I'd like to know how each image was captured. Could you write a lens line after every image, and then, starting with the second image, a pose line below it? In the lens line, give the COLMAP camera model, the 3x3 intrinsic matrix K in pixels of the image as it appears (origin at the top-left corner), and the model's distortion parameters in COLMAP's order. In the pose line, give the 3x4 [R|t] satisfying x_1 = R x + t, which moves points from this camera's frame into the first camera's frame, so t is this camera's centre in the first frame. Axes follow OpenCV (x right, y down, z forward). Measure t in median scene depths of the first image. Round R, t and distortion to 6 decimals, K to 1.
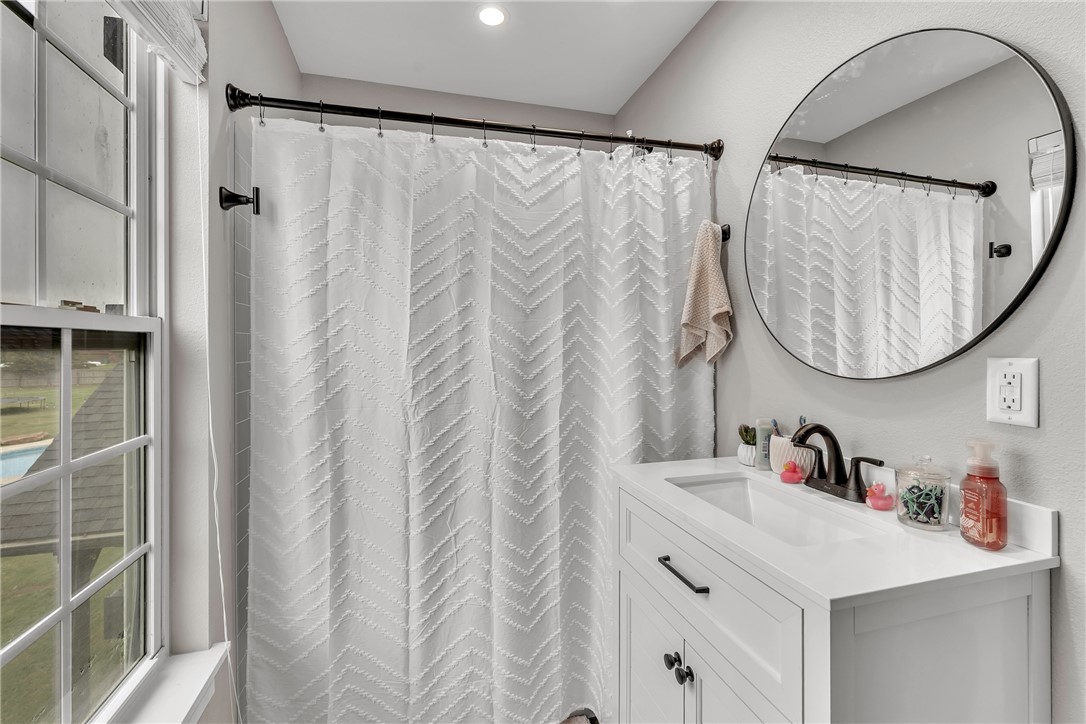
lens RADIAL K [[468.9, 0, 535.9], [0, 468.9, 345.8], [0, 0, 1]] dist [-0.003768, -0.000642]
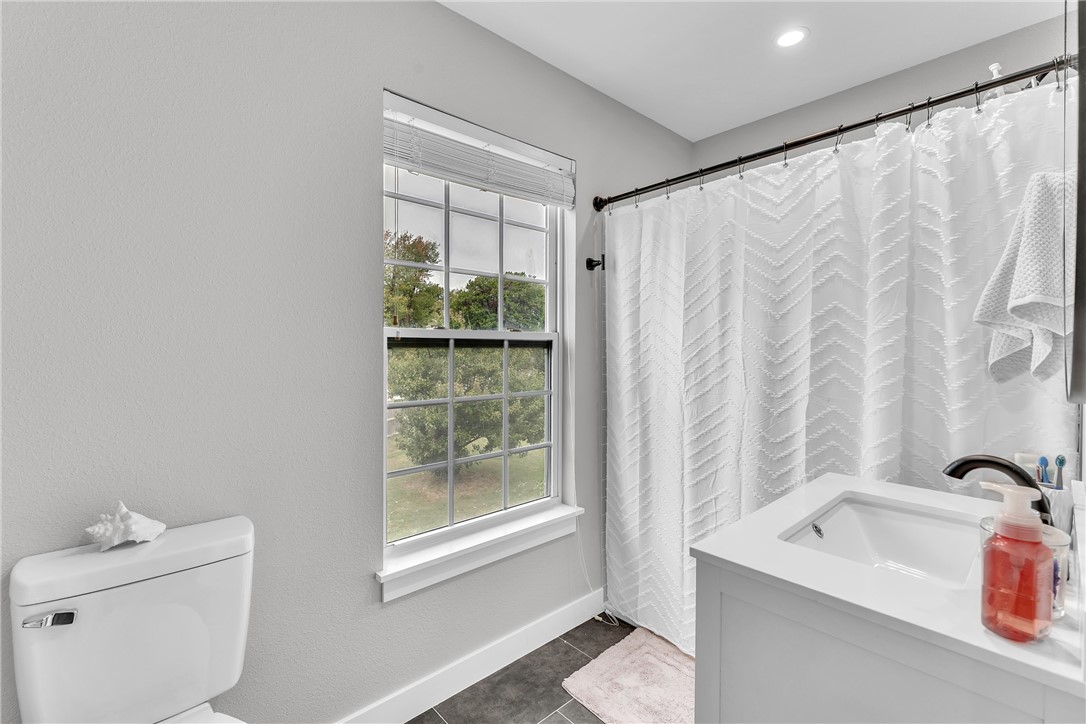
lens RADIAL K [[468.9, 0, 541.8], [0, 468.9, 357.6], [0, 0, 1]] dist [-0.003768, -0.000642]
pose [[0.450871, 0.028490, -0.892135, 0.731735], [-0.007691, 0.999577, 0.028034, -0.005535], [0.892556, -0.005779, 0.450899, 0.019958]]
